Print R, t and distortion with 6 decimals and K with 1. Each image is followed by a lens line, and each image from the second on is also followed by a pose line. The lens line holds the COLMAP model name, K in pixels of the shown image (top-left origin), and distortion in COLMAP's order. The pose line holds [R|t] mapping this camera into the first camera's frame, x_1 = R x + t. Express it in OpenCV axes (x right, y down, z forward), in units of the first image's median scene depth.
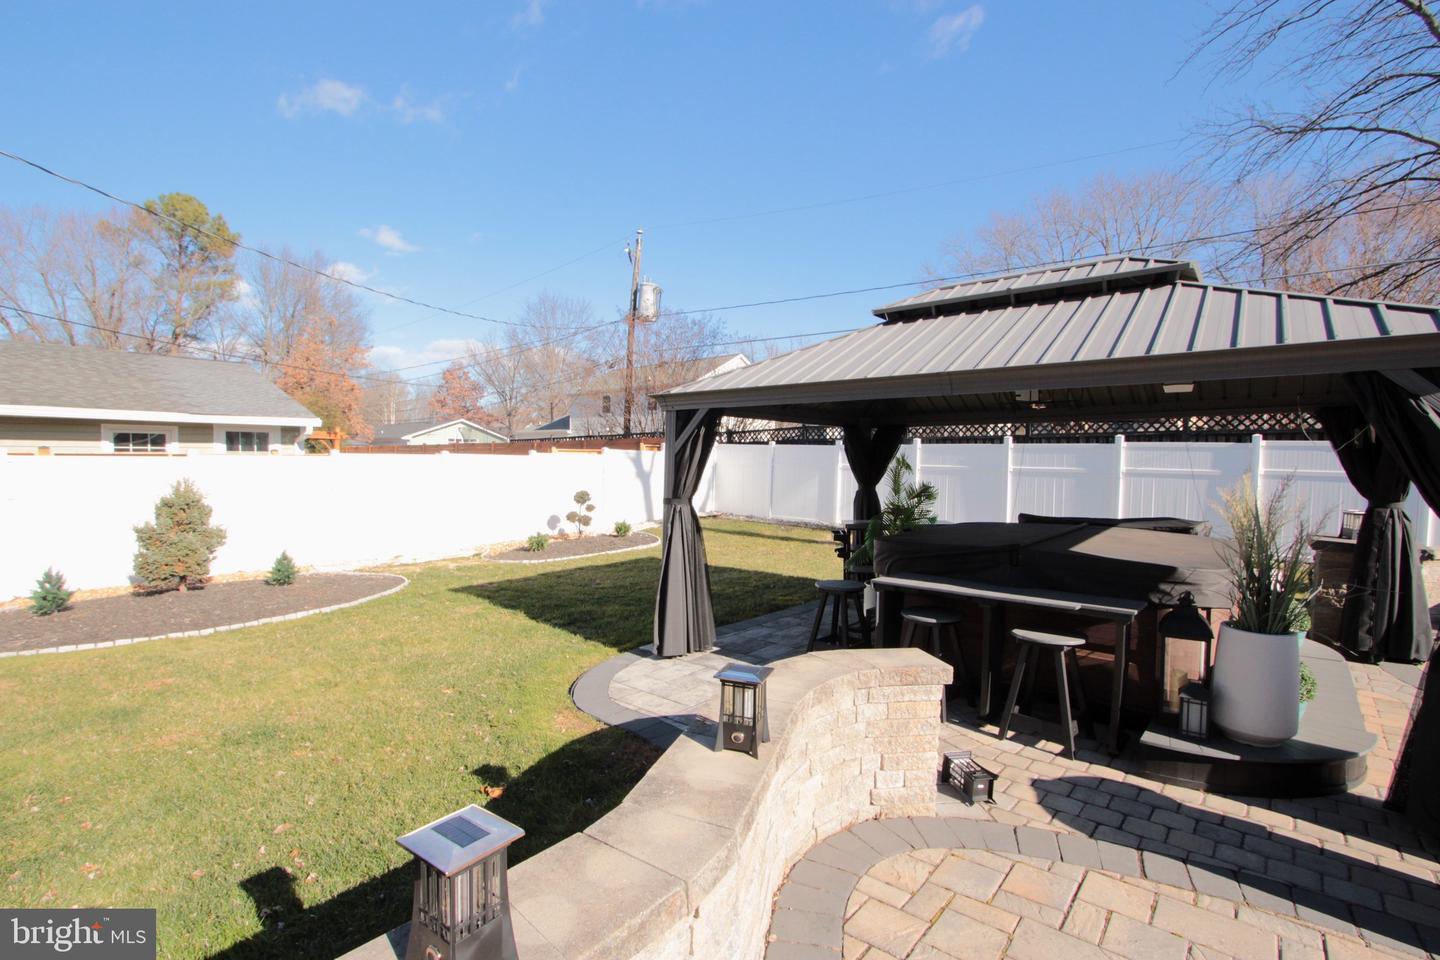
lens RADIAL K [[679.3, 0, 720.0], [0, 679.3, 480.0], [0, 0, 1]] dist [-0.019162, -0.000189]
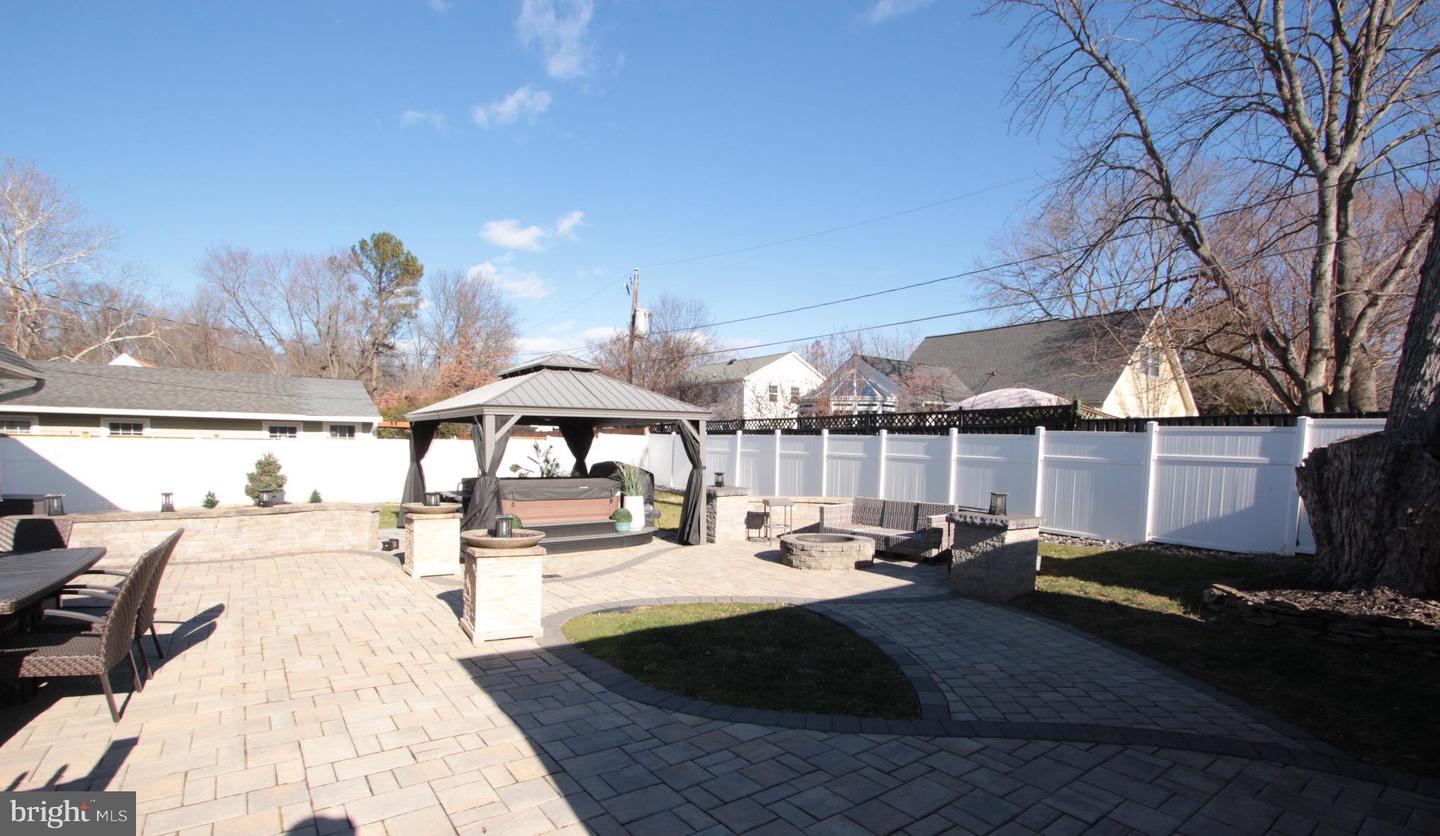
lens RADIAL K [[684.2, 0, 723.5], [0, 684.2, 485.8], [0, 0, 1]] dist [-0.015464, -0.000321]
pose [[0.968374, 0.023734, -0.248373, 0.646927], [-0.017245, 0.999452, 0.028270, 0.013684], [0.248908, -0.023093, 0.968252, -0.408108]]
